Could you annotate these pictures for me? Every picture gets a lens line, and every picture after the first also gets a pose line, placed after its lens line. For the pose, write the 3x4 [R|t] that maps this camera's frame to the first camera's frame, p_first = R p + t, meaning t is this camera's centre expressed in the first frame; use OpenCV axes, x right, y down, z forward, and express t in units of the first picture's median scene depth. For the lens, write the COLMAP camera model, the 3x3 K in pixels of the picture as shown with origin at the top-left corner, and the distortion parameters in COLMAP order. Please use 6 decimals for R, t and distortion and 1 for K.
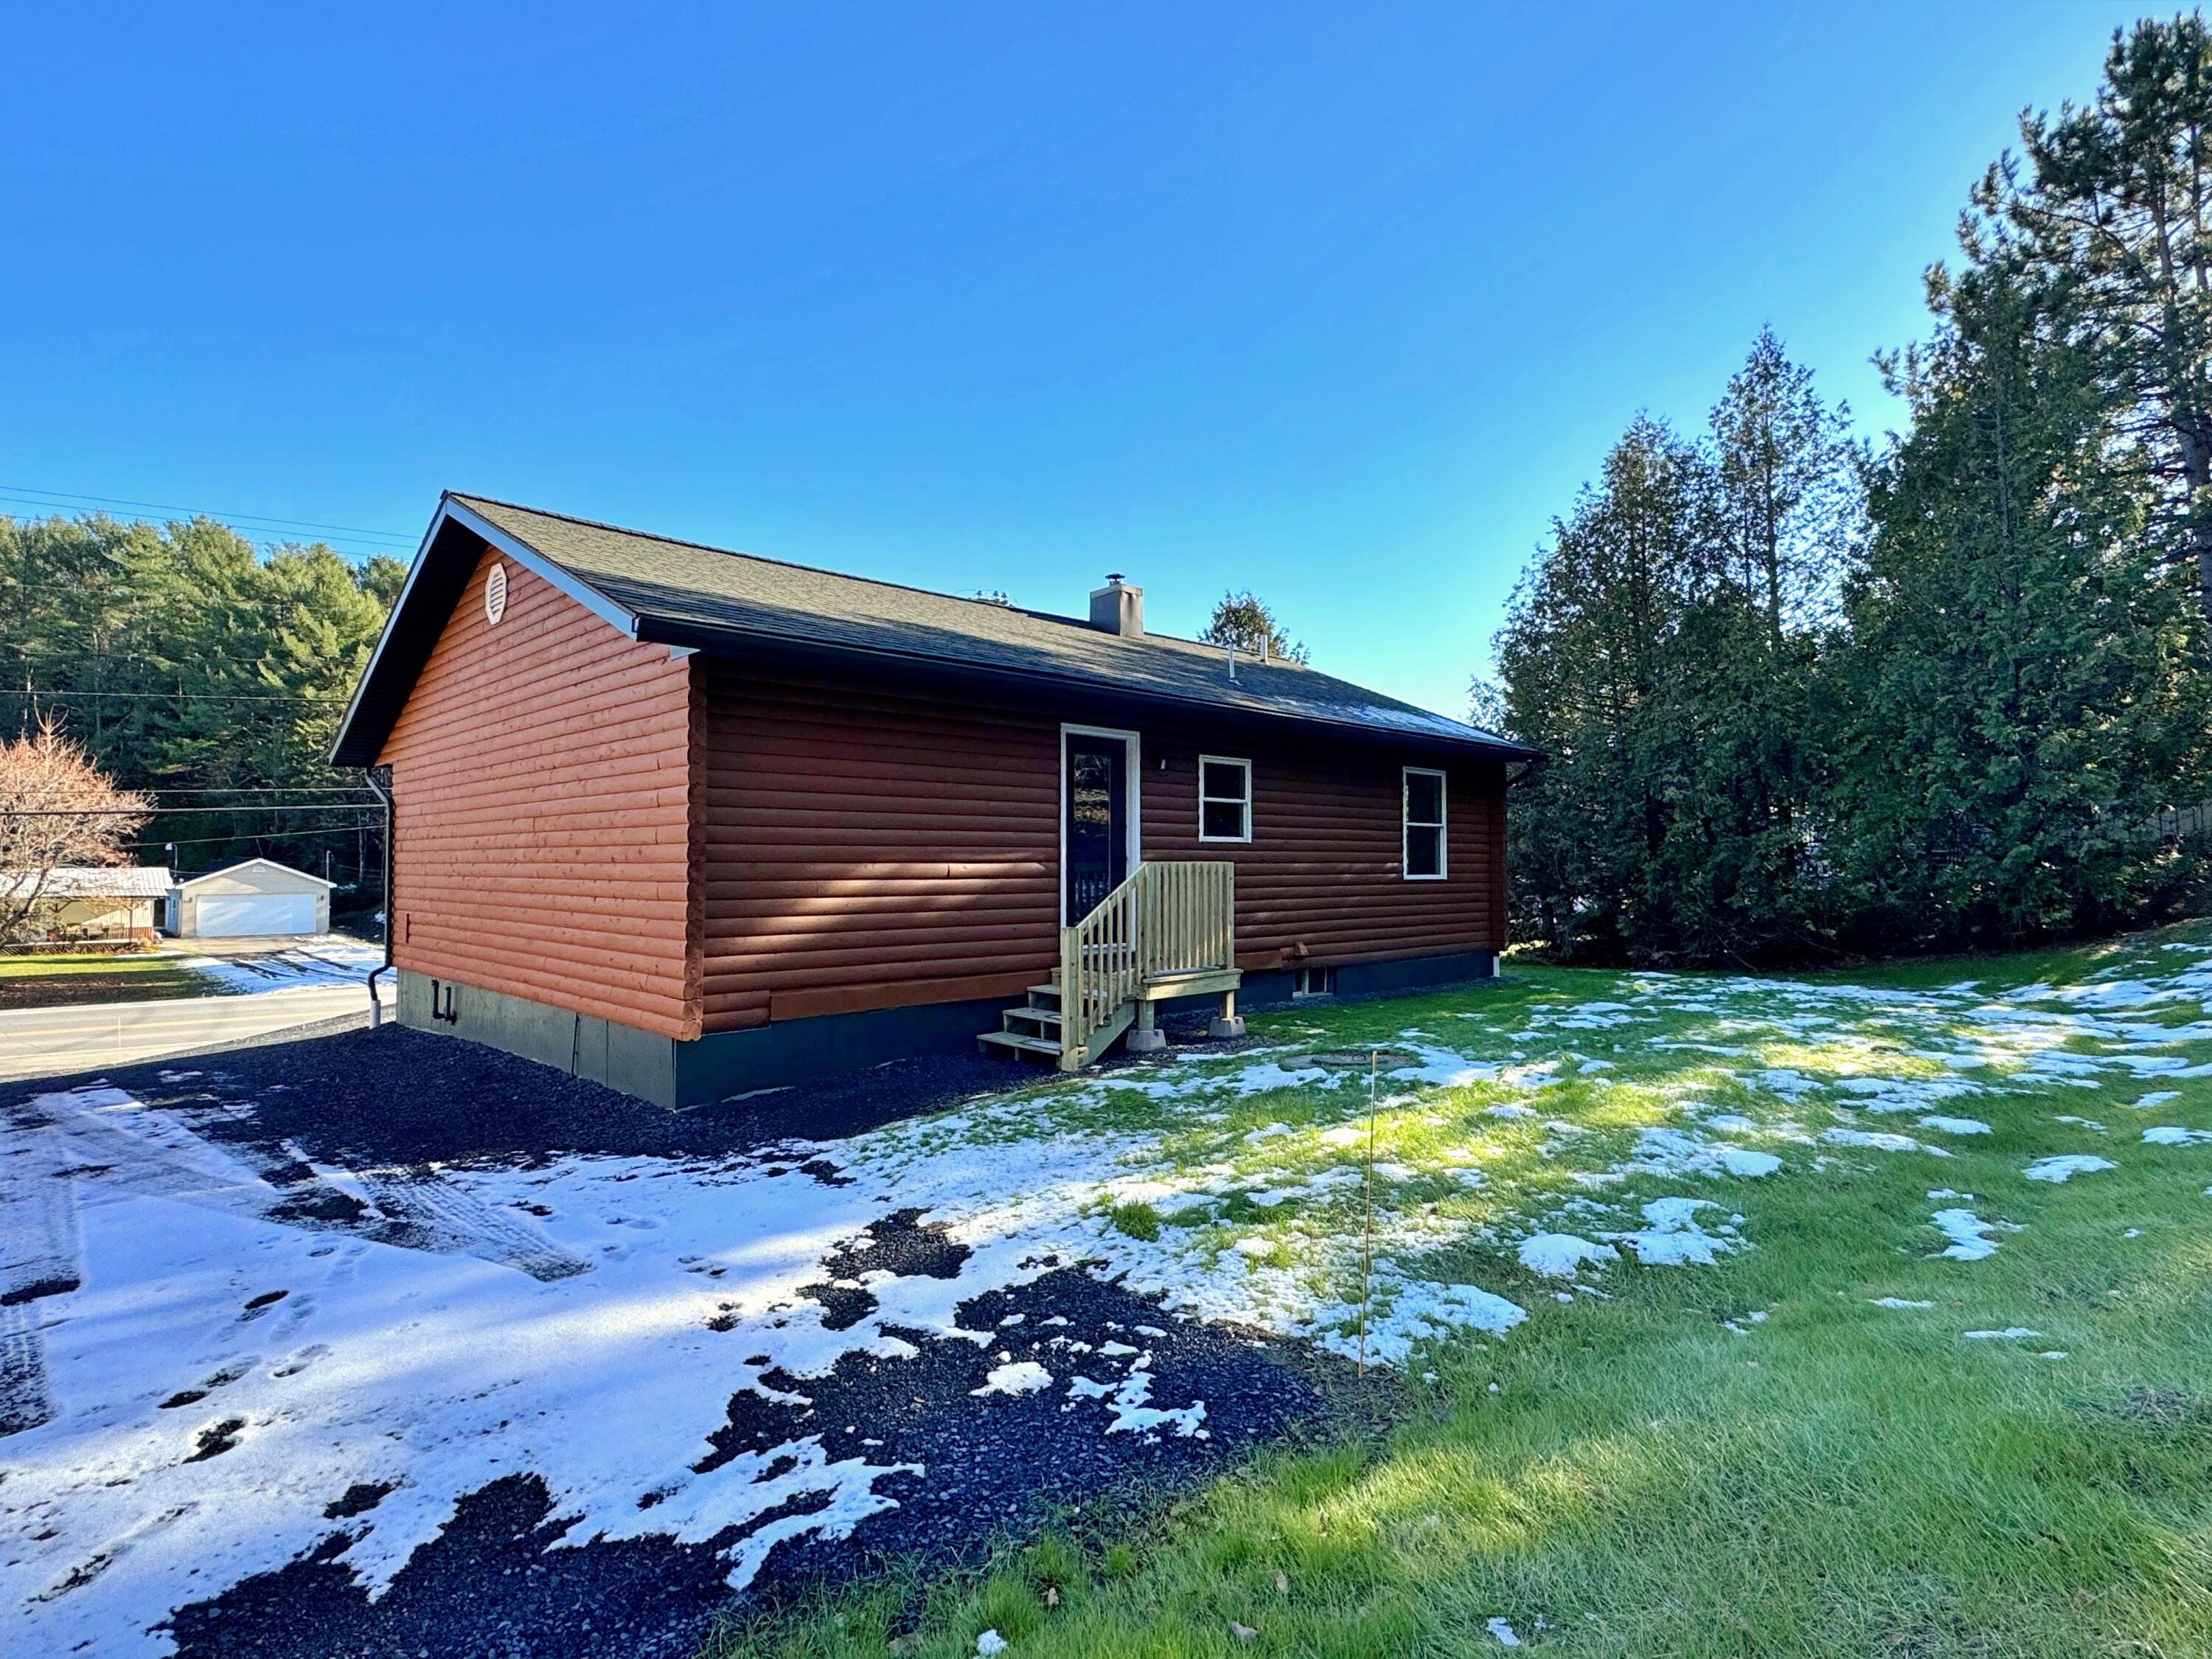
lens RADIAL K [[1104.6, 0, 1108.9], [0, 1104.6, 823.7], [0, 0, 1]] dist [0.002454, 0.000004]
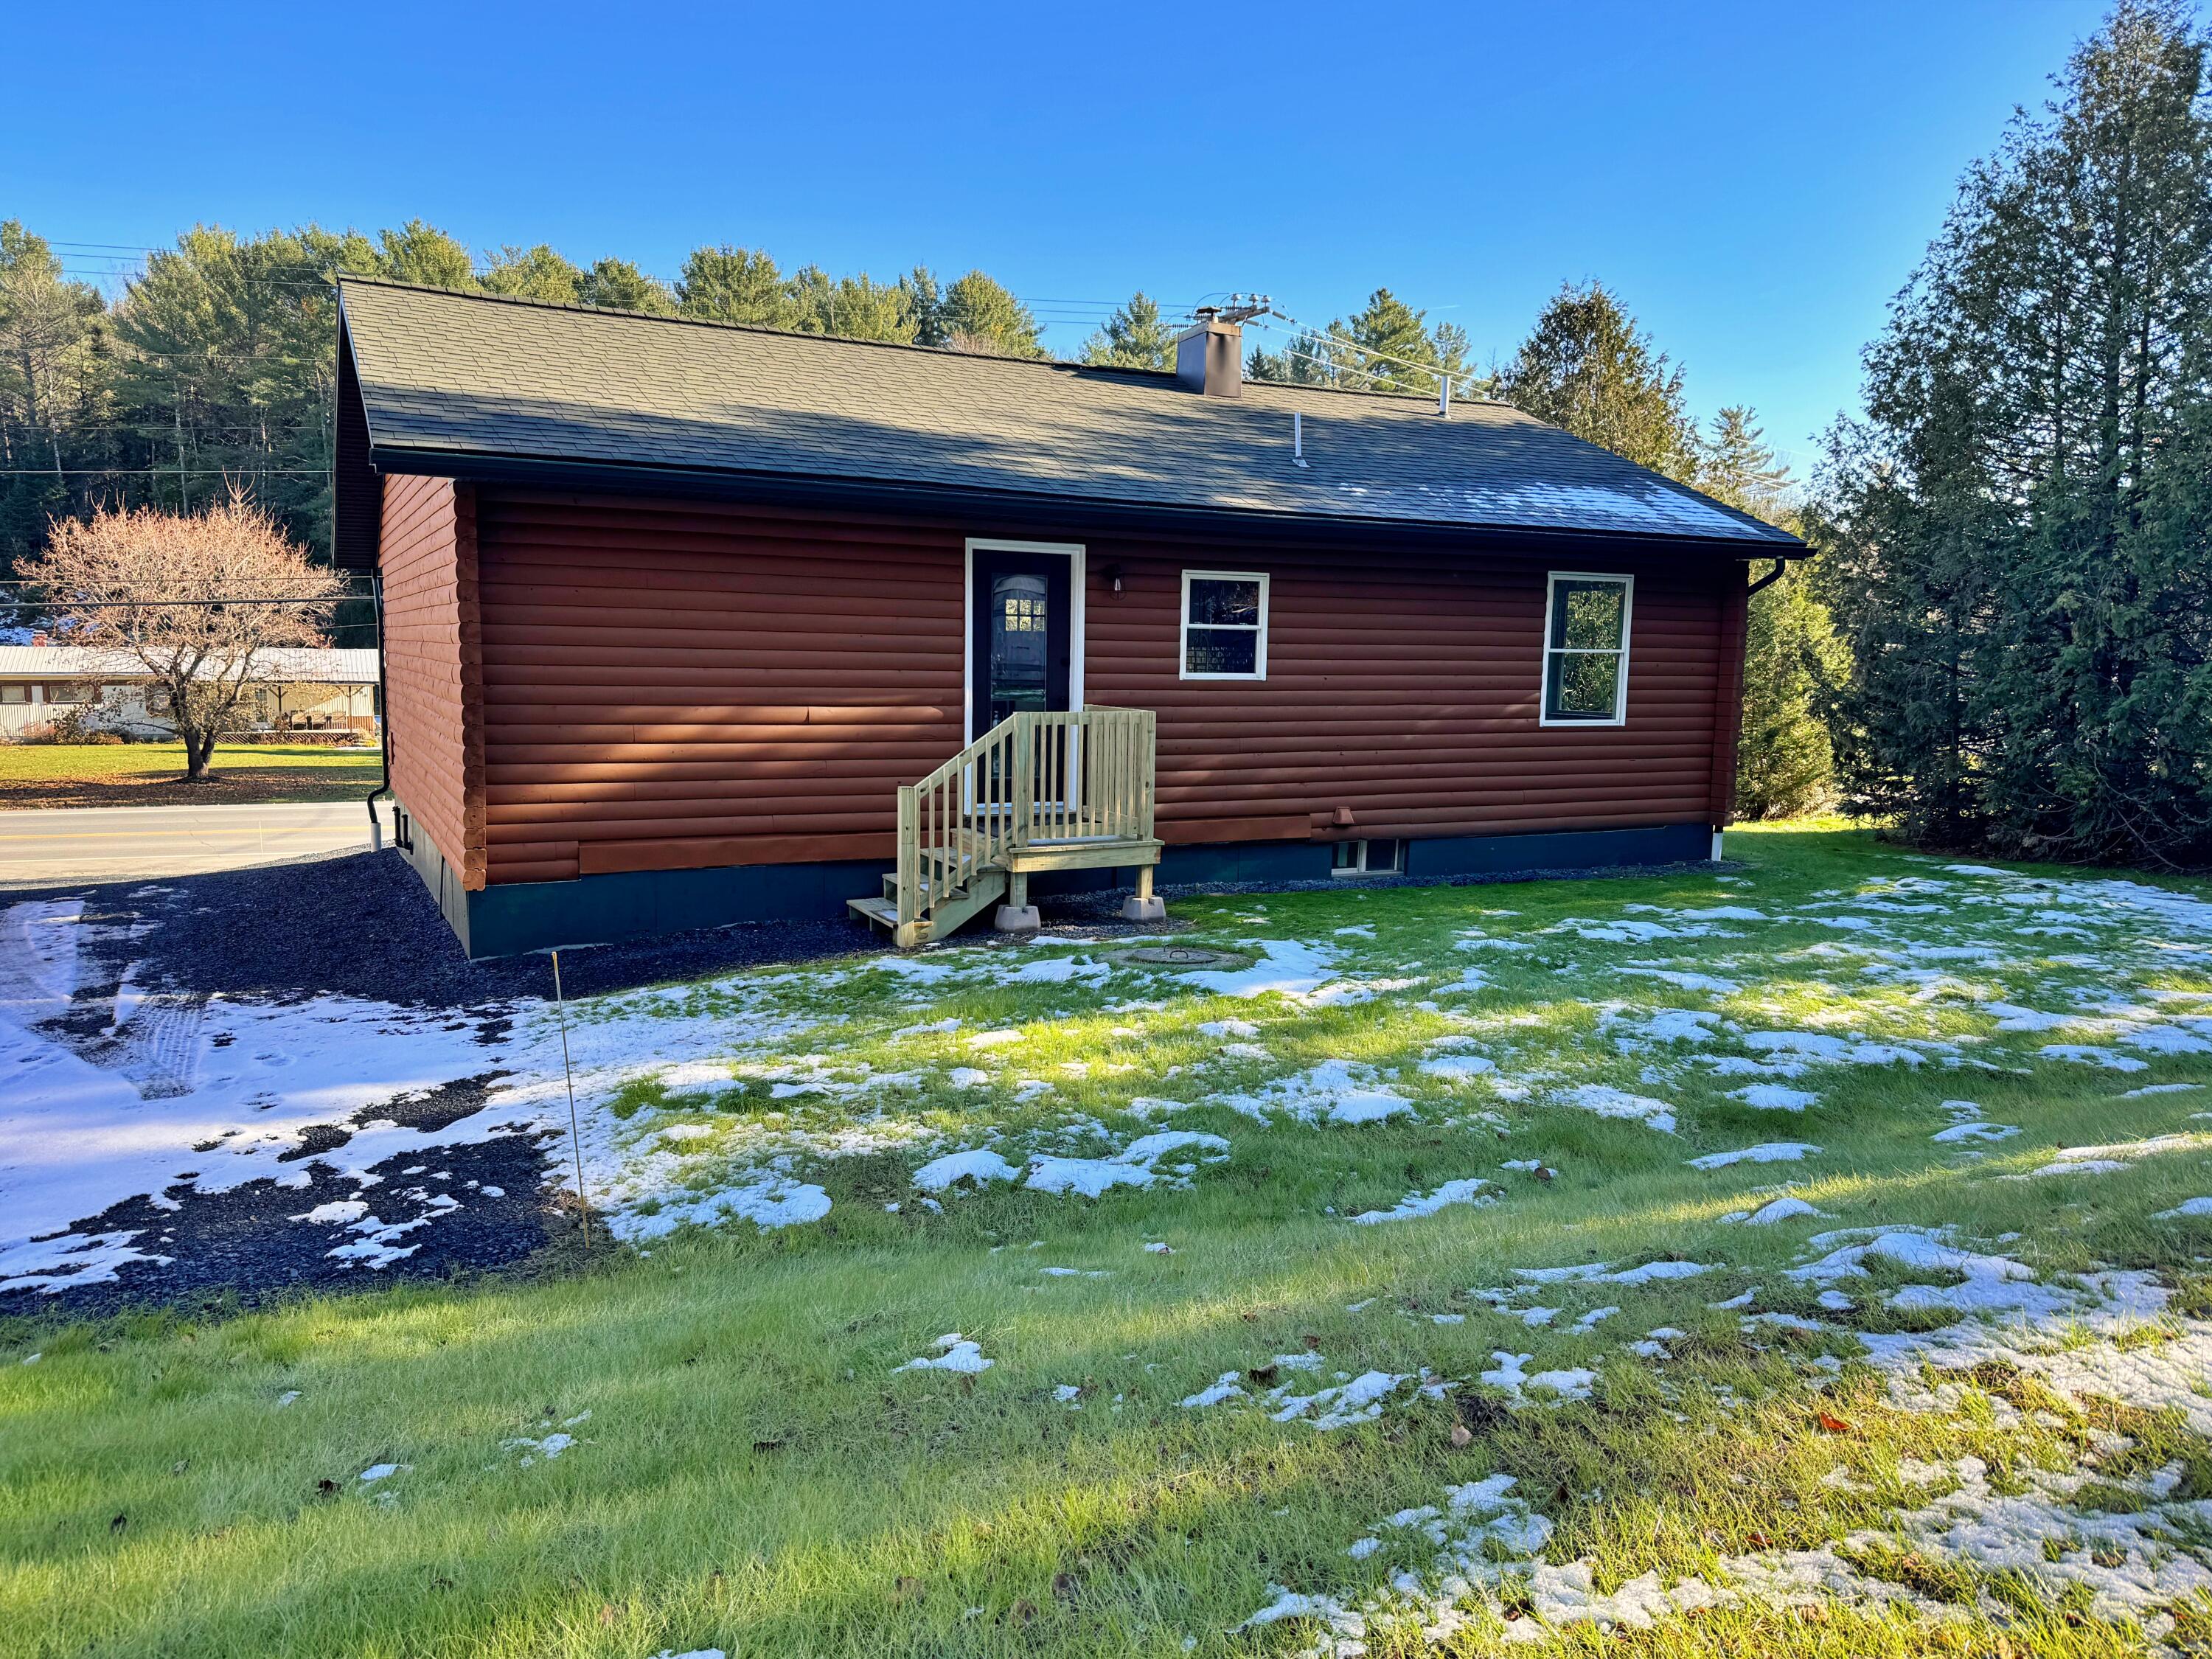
lens RADIAL K [[1565.1, 0, 1283.5], [0, 1565.1, 840.5], [0, 0, 1]] dist [0.057053, -0.056148]
pose [[0.962070, 0.051367, -0.267922, 0.870774], [-0.006999, 0.986437, 0.163991, -0.103957], [0.272712, -0.155895, 0.949381, -0.156362]]
